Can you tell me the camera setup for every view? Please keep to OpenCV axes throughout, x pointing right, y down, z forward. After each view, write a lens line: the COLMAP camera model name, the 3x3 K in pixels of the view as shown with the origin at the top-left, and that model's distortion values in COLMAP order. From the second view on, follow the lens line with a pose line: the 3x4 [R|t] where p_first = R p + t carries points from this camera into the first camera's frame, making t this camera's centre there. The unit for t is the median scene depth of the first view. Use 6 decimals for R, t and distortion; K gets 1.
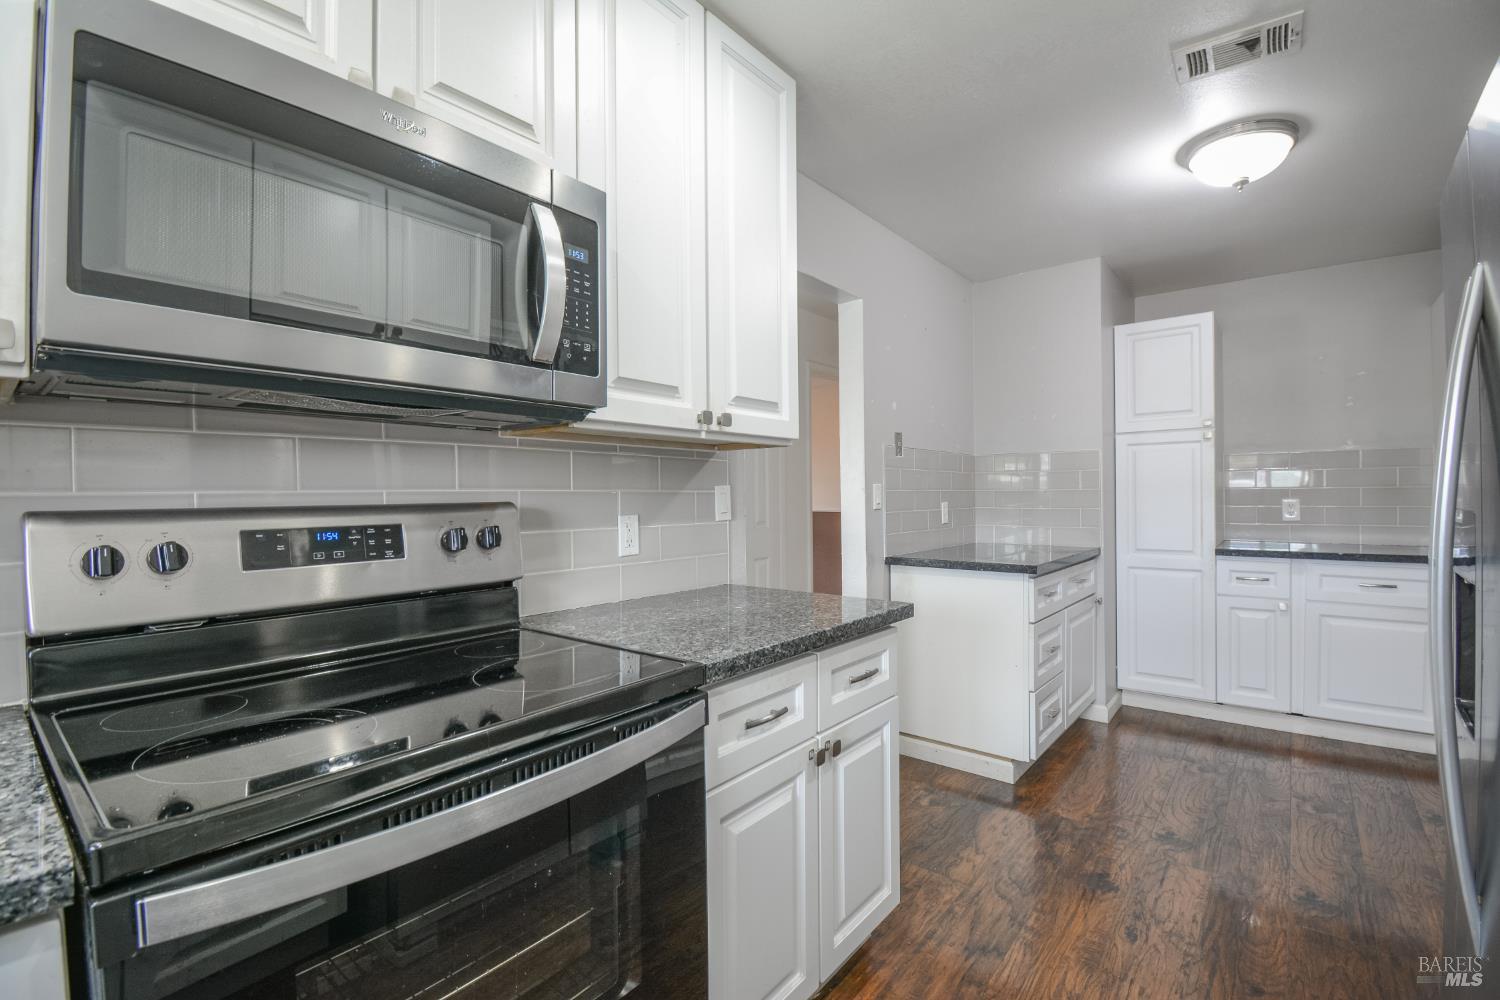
lens RADIAL K [[664.0, 0, 762.1], [0, 664.0, 502.6], [0, 0, 1]] dist [0.010020, -0.018856]
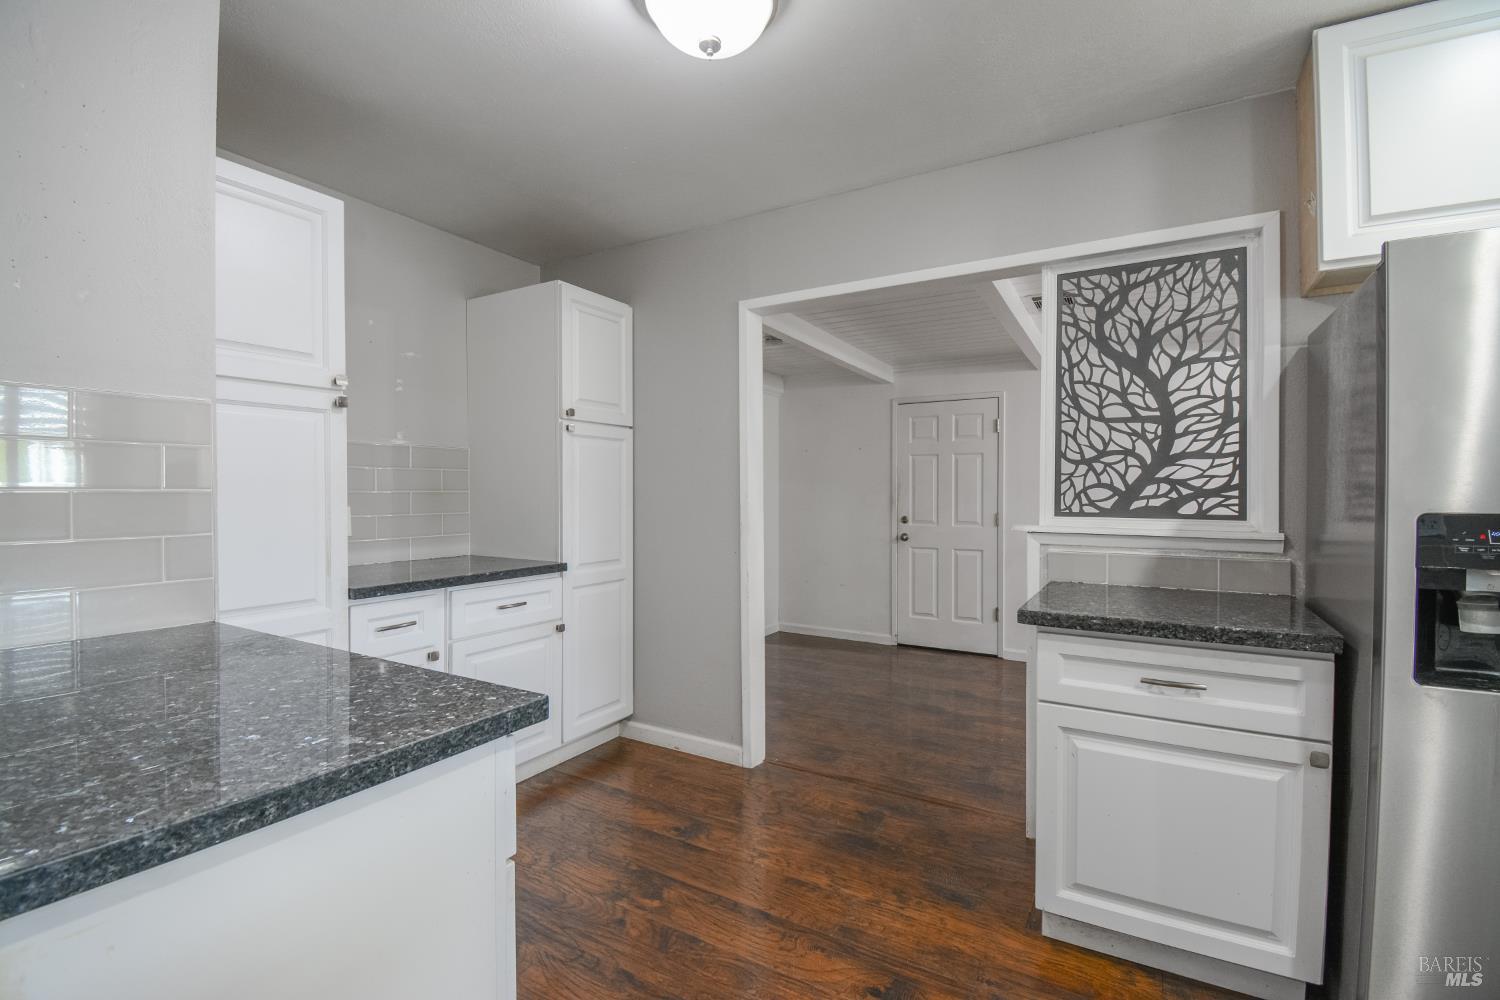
lens RADIAL K [[664.0, 0, 736.6], [0, 664.0, 499.6], [0, 0, 1]] dist [0.010020, -0.018856]
pose [[-0.120503, 0.000691, 0.992713, 0.034995], [0.012411, 0.999923, 0.000810, -0.012442], [-0.992635, 0.012418, -0.120502, 1.009152]]
